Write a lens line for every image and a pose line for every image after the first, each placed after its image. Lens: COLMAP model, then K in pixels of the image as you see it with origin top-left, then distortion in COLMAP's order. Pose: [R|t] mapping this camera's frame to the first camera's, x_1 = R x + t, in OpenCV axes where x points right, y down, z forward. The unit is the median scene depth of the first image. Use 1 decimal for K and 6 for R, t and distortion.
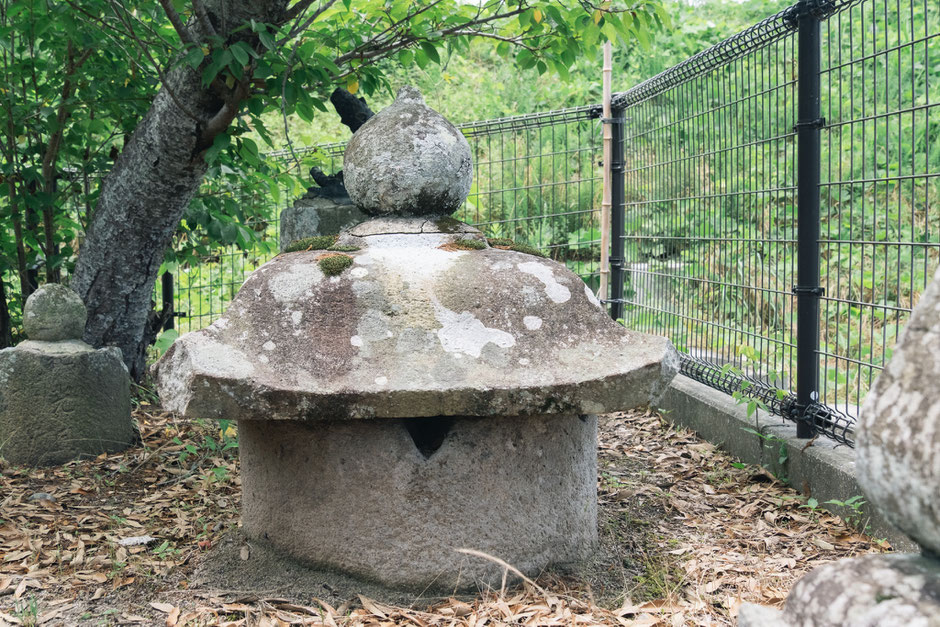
lens RADIAL K [[1168.8, 0, 460.9], [0, 1168.8, 315.4], [0, 0, 1]] dist [-0.057361, 0.000000]
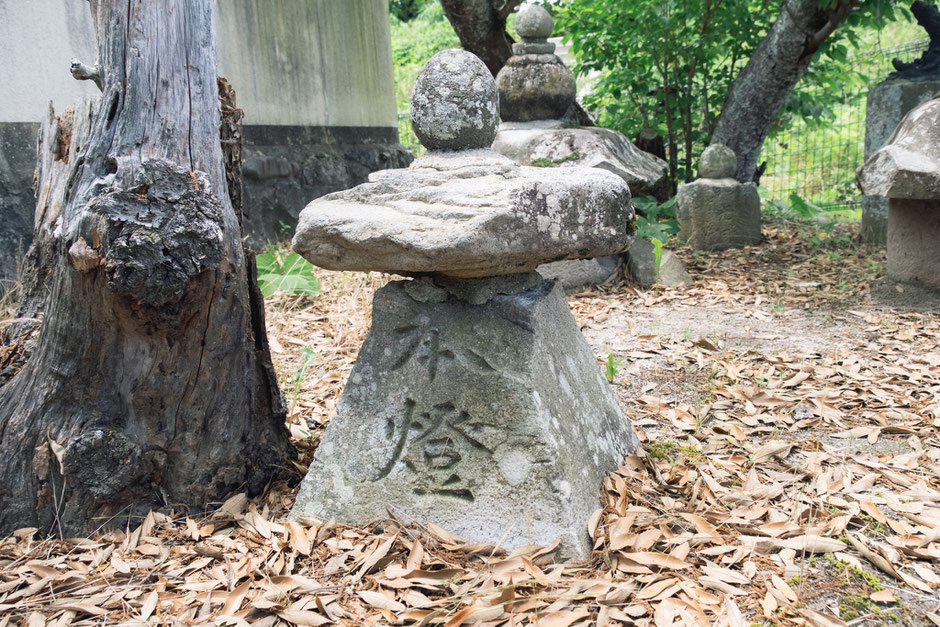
lens RADIAL K [[719.6, 0, 455.0], [0, 719.6, 317.7], [0, 0, 1]] dist [-0.051621, 0.013645]
pose [[0.853767, 0.067922, -0.516206, -0.153156], [0.020298, 0.986358, 0.163357, 0.052994], [0.520260, -0.149947, 0.840741, -0.117225]]
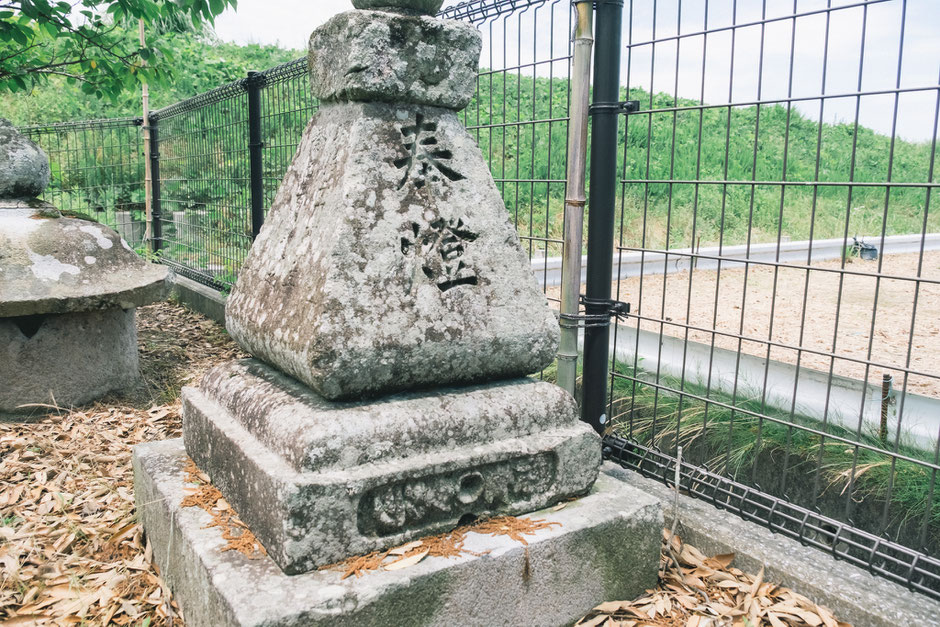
lens RADIAL K [[719.6, 0, 461.0], [0, 719.6, 310.0], [0, 0, 1]] dist [-0.051621, 0.013645]
pose [[0.870161, -0.059176, 0.489202, 0.013046], [0.011497, 0.994931, 0.099900, -0.014209], [-0.492634, -0.081305, 0.866430, -0.172948]]
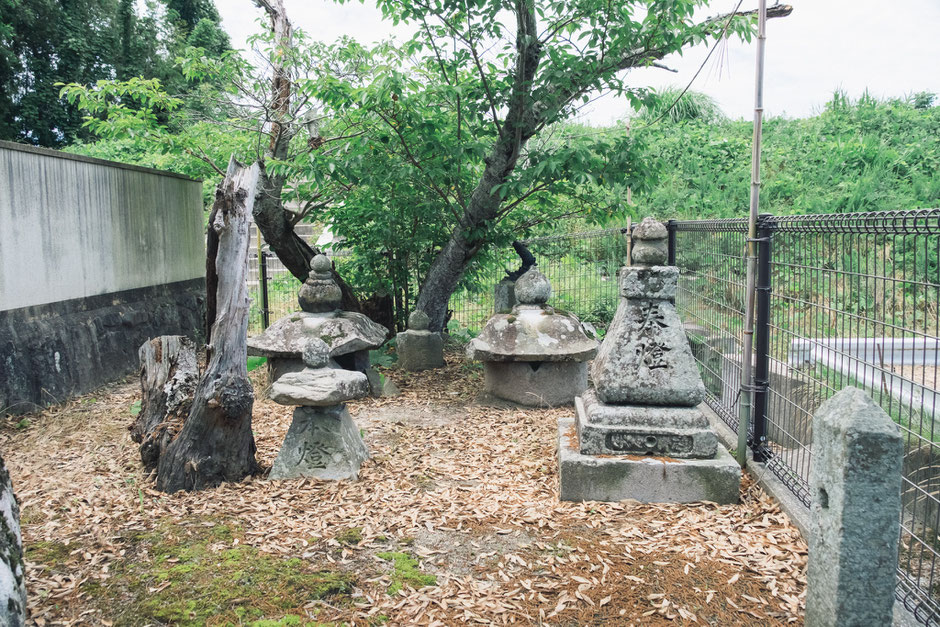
lens RADIAL K [[719.6, 0, 466.6], [0, 719.6, 307.4], [0, 0, 1]] dist [-0.051621, 0.013645]
pose [[0.983528, 0.013707, -0.180233, 0.120620], [-0.008403, 0.999510, 0.030158, -0.109554], [0.180558, -0.028146, 0.983162, -0.938404]]
